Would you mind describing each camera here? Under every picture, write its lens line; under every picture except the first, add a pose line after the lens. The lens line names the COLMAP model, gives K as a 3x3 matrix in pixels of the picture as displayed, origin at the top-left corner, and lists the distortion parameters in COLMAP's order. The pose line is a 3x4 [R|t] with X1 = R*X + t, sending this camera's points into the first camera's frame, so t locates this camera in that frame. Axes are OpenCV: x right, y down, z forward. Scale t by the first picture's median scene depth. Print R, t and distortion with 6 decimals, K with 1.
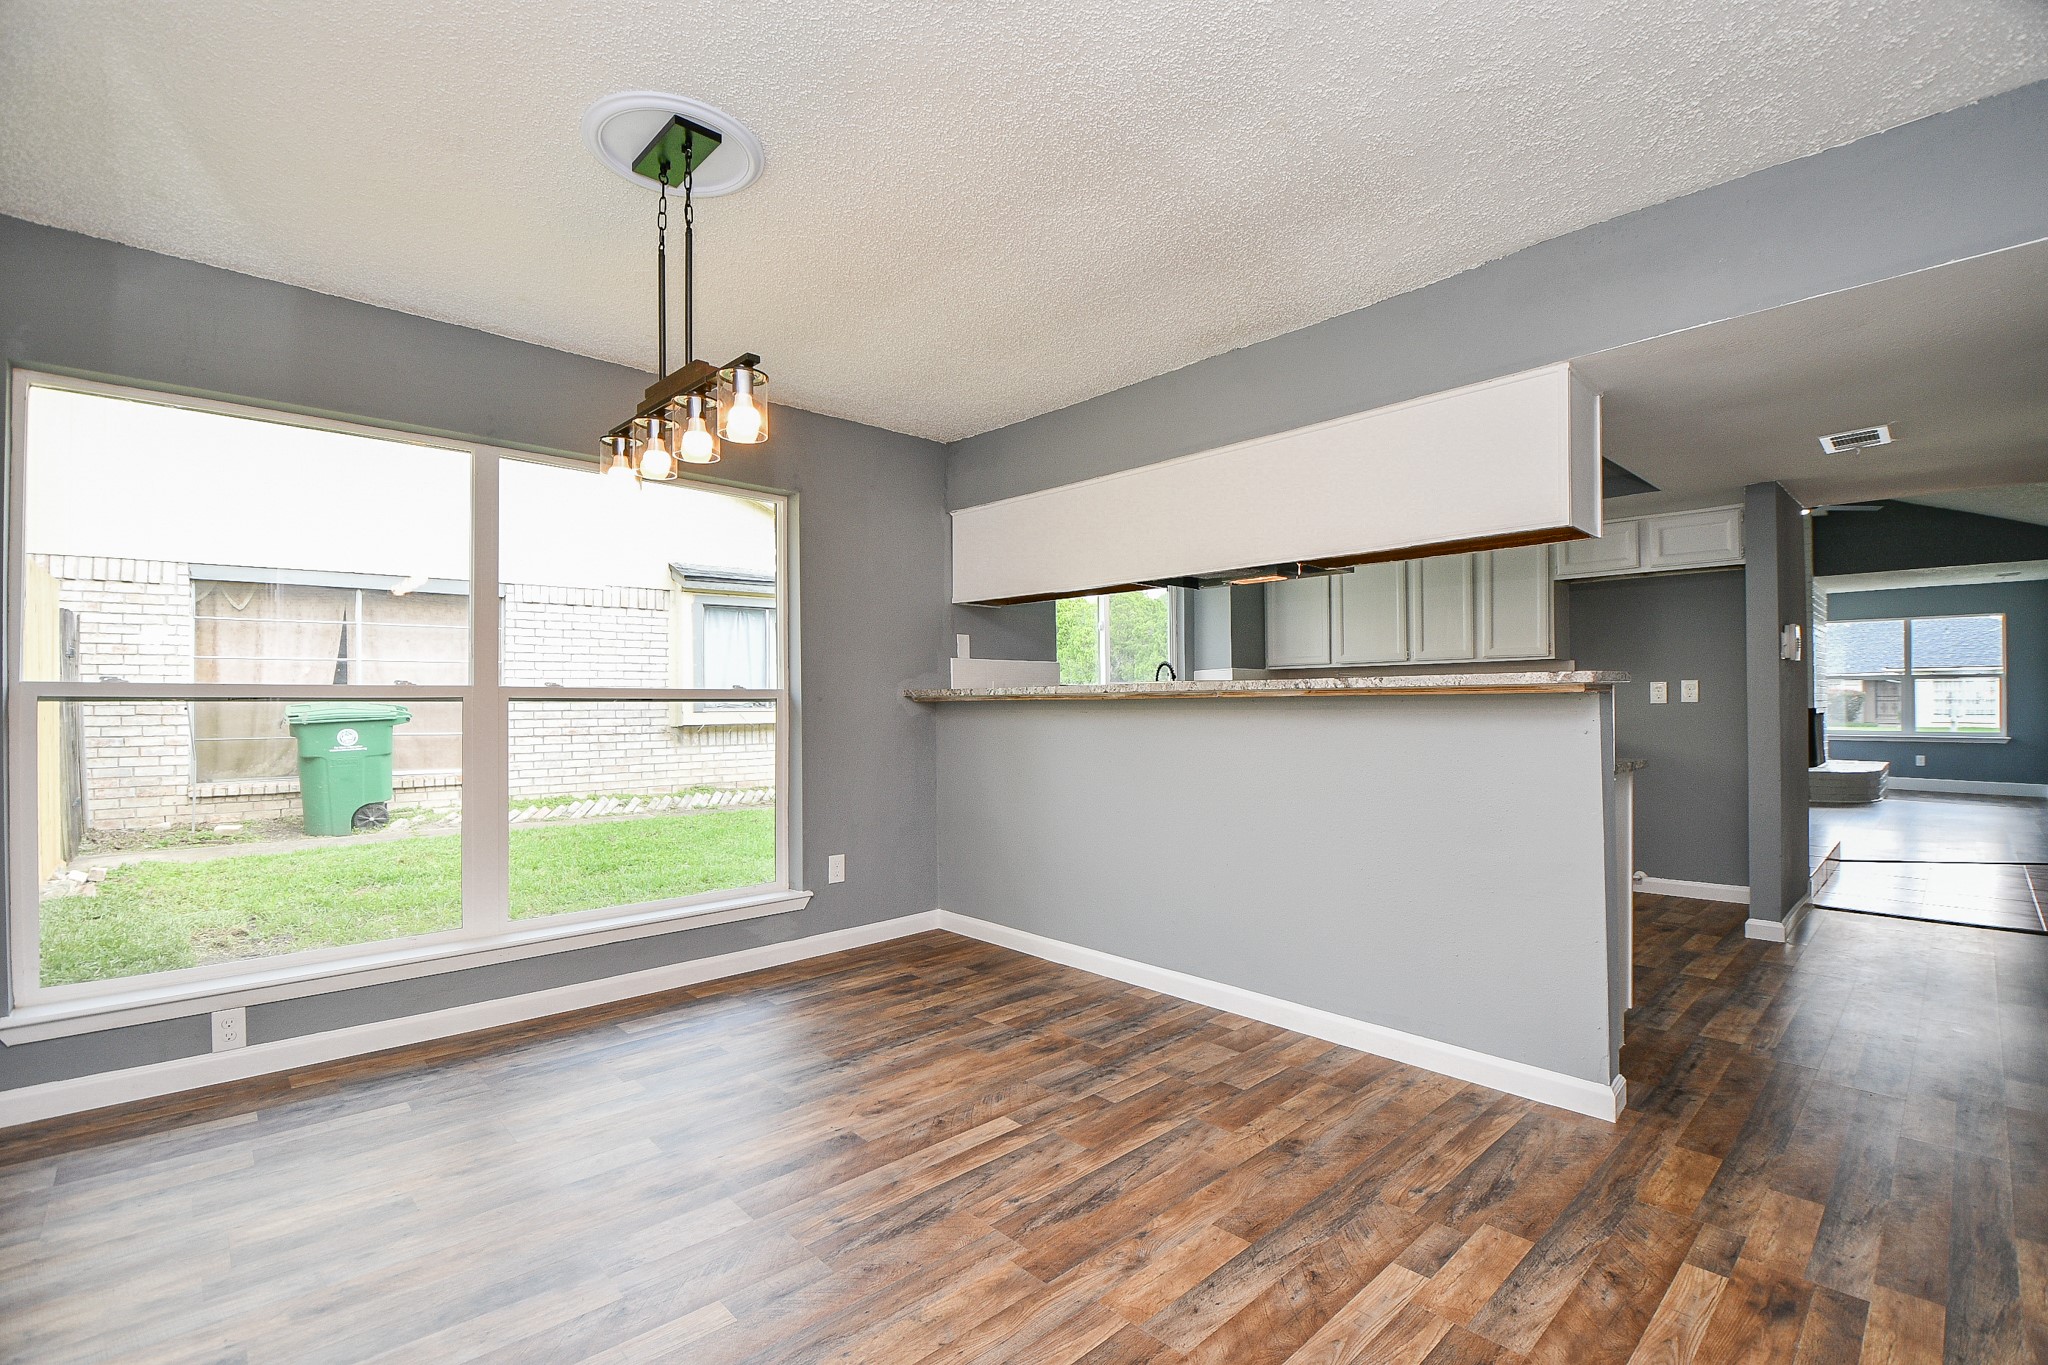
lens RADIAL K [[897.4, 0, 1031.9], [0, 897.4, 694.4], [0, 0, 1]] dist [0.010759, -0.023291]
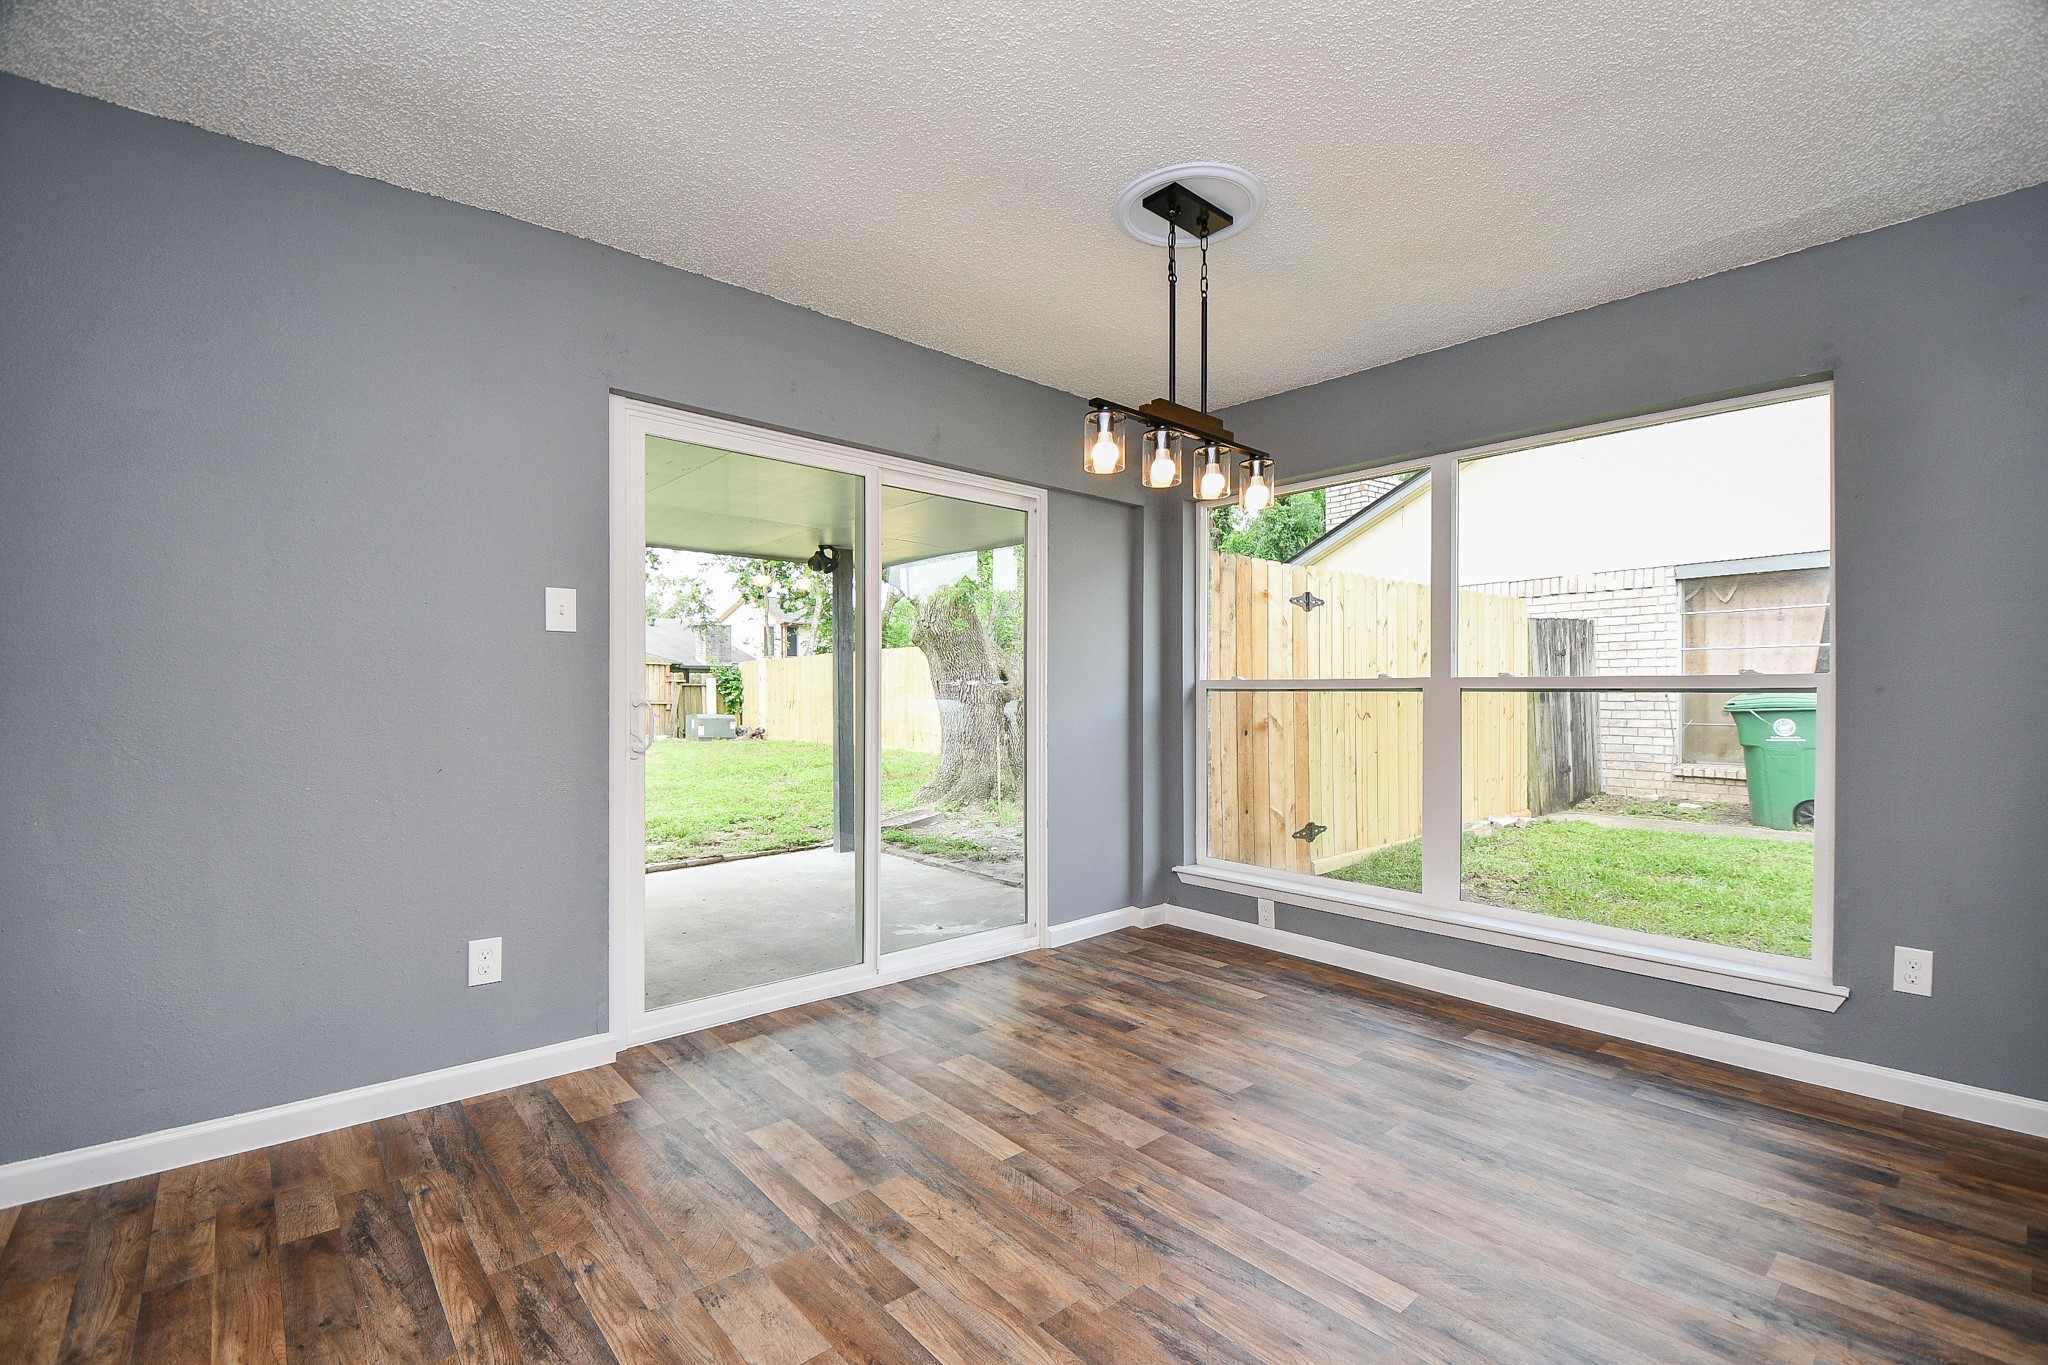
lens RADIAL K [[897.4, 0, 1031.9], [0, 897.4, 694.4], [0, 0, 1]] dist [0.010759, -0.023291]
pose [[-0.030178, 0.006739, -0.999522, 0.220821], [0.007850, 0.999948, 0.006505, 0.000343], [0.999514, -0.007650, -0.030229, 0.242534]]
